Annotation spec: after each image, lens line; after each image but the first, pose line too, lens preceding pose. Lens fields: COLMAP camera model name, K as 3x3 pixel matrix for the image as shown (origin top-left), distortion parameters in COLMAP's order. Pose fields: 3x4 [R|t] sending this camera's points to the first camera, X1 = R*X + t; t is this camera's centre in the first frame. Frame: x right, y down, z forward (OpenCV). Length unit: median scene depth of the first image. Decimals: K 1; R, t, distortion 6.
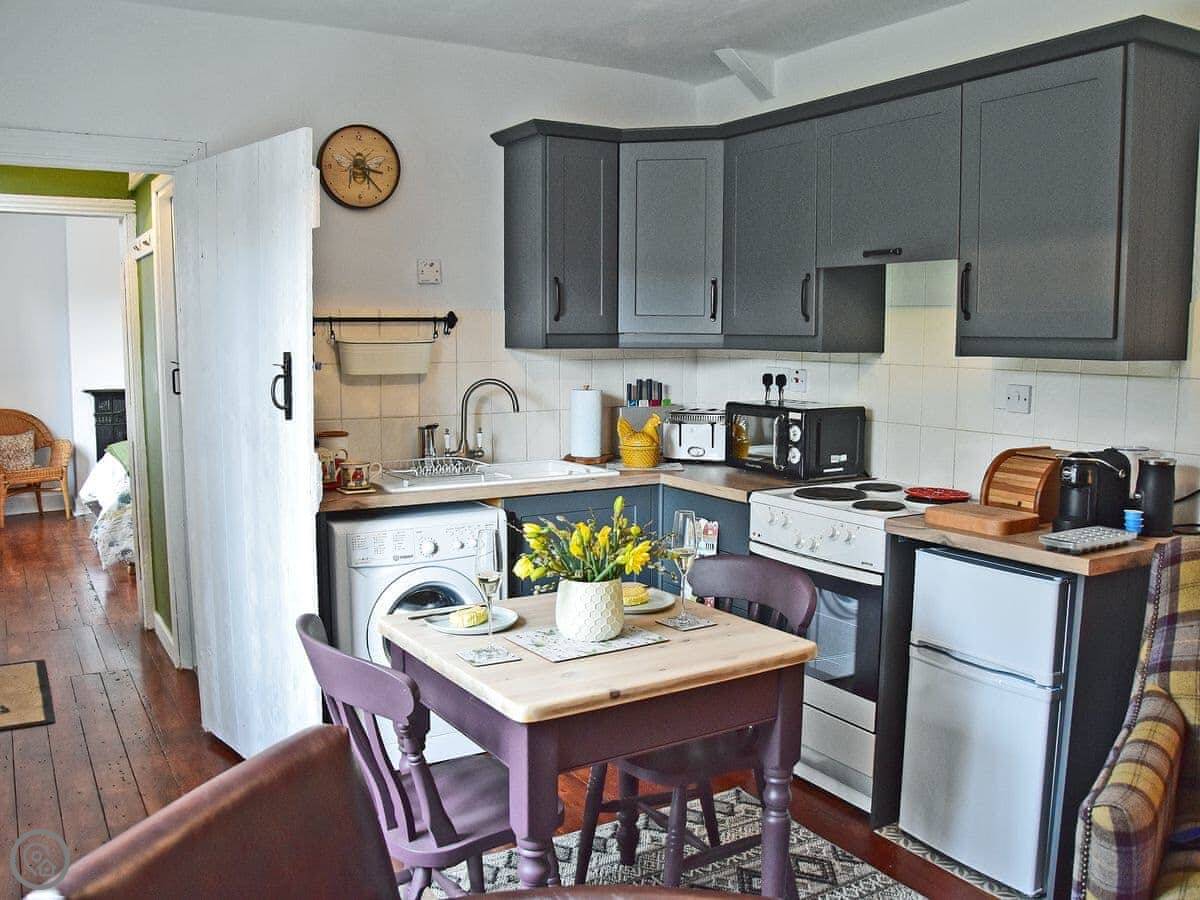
lens RADIAL K [[1017.9, 0, 600.0], [0, 1017.9, 450.0], [0, 0, 1]] dist [-0.161347, 0.190333]
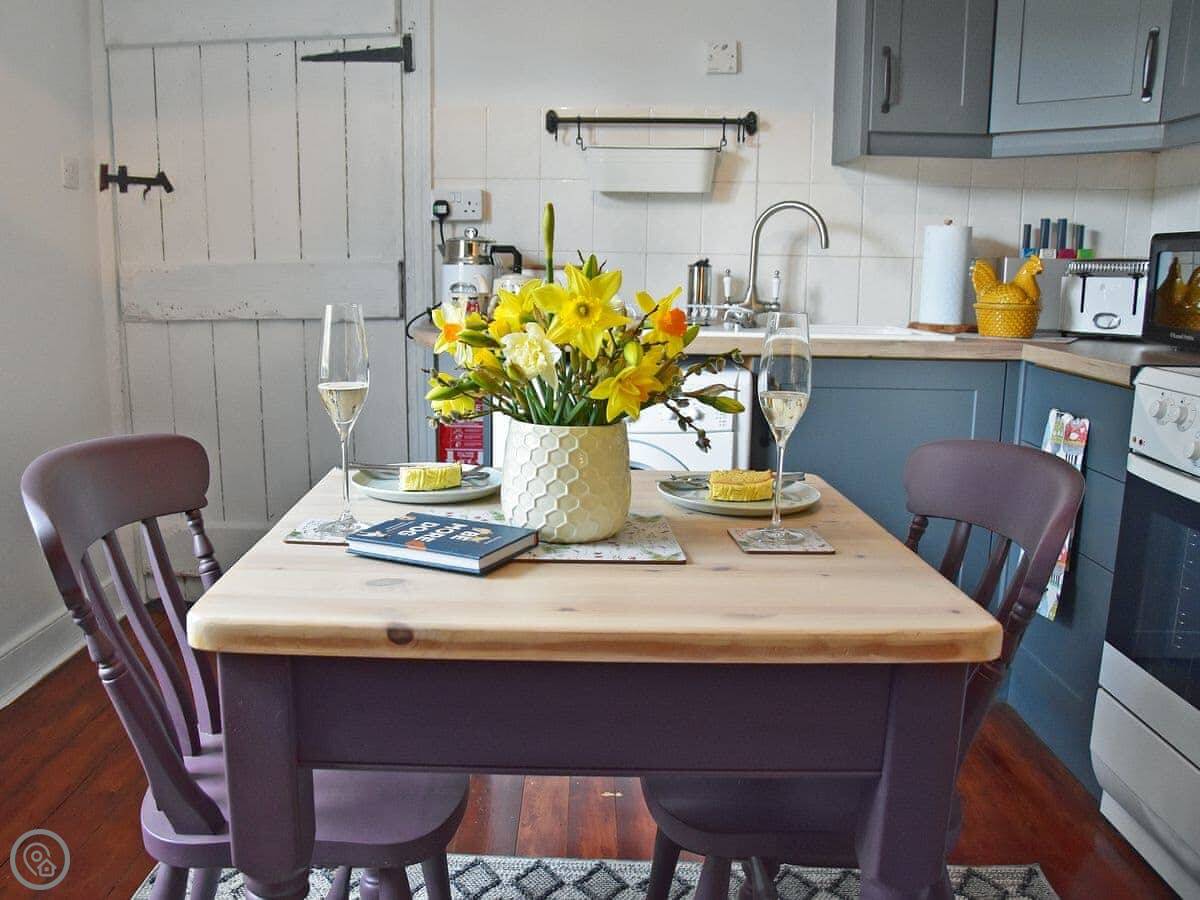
lens RADIAL K [[1017.9, 0, 600.0], [0, 1017.9, 450.0], [0, 0, 1]] dist [-0.161347, 0.190333]
pose [[0.850442, 0.100557, -0.516369, 0.162108], [-0.067390, 0.994298, 0.082639, 0.055689], [0.521735, -0.035482, 0.852370, 0.324373]]
